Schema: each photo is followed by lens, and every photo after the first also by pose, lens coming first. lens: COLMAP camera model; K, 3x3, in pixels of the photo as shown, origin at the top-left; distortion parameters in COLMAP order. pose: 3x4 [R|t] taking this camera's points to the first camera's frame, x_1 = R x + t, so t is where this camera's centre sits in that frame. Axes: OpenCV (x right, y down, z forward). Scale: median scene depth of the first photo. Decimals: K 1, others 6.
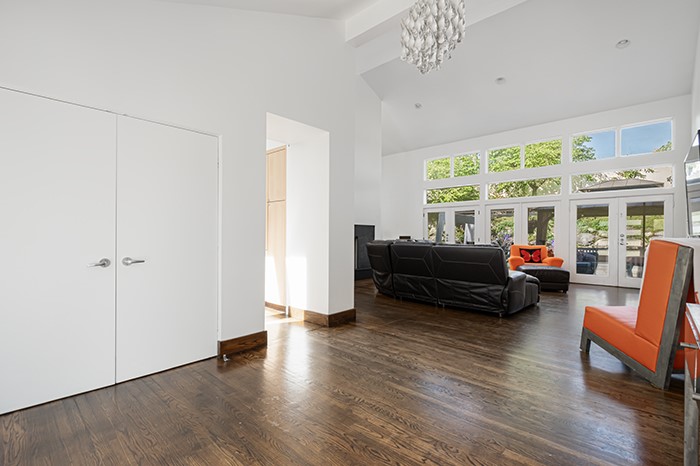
lens RADIAL K [[334.2, 0, 343.4], [0, 334.2, 234.3], [0, 0, 1]] dist [-0.014165, -0.000205]
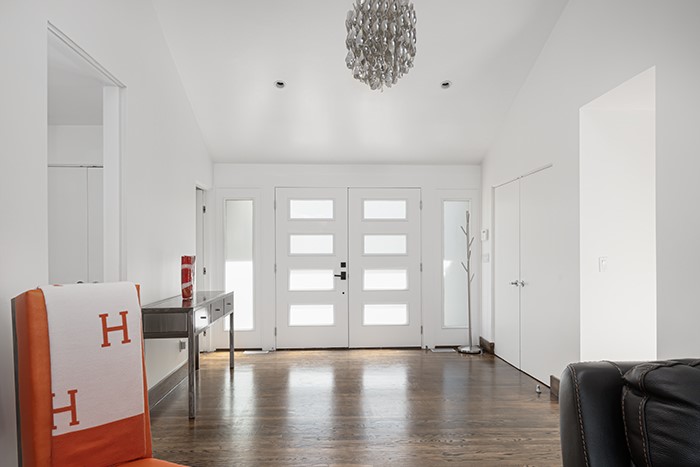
lens RADIAL K [[486.3, 0, 346.8], [0, 486.3, 252.6], [0, 0, 1]] dist [-0.009992, -0.001107]
pose [[-0.694611, 0.007947, -0.719342, 1.257627], [0.006268, 0.999968, 0.004994, -0.063718], [0.719359, -0.001040, -0.694638, 1.809806]]
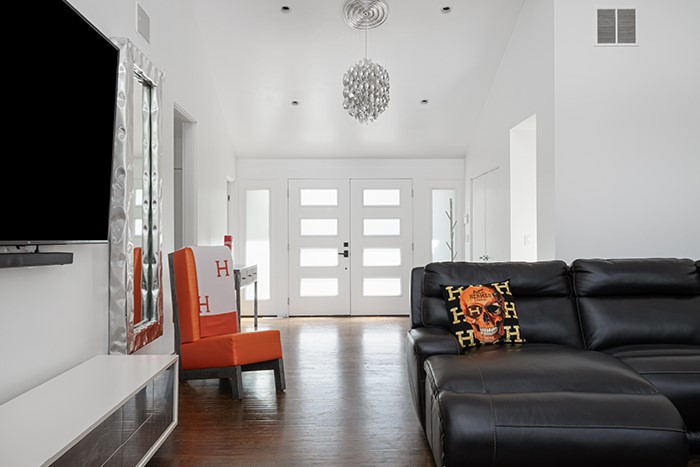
lens RADIAL K [[613.7, 0, 348.8], [0, 613.7, 233.5], [0, 0, 1]] dist [0.017085, 0.000847]
pose [[-0.708936, 0.002943, -0.705267, 2.038984], [0.007794, 0.999963, -0.003662, -0.041673], [0.705230, -0.008093, -0.708933, 2.661921]]
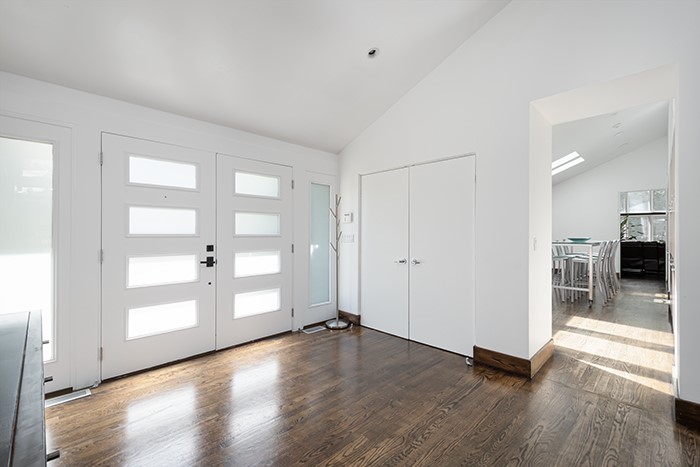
lens RADIAL K [[305.2, 0, 350.8], [0, 305.2, 233.3], [0, 0, 1]] dist [-0.000471, -0.000012]
pose [[-0.029882, 0.001598, -0.999552, 0.733893], [-0.001053, 0.999998, 0.001631, -0.052698], [0.999553, 0.001101, -0.029880, 0.728818]]
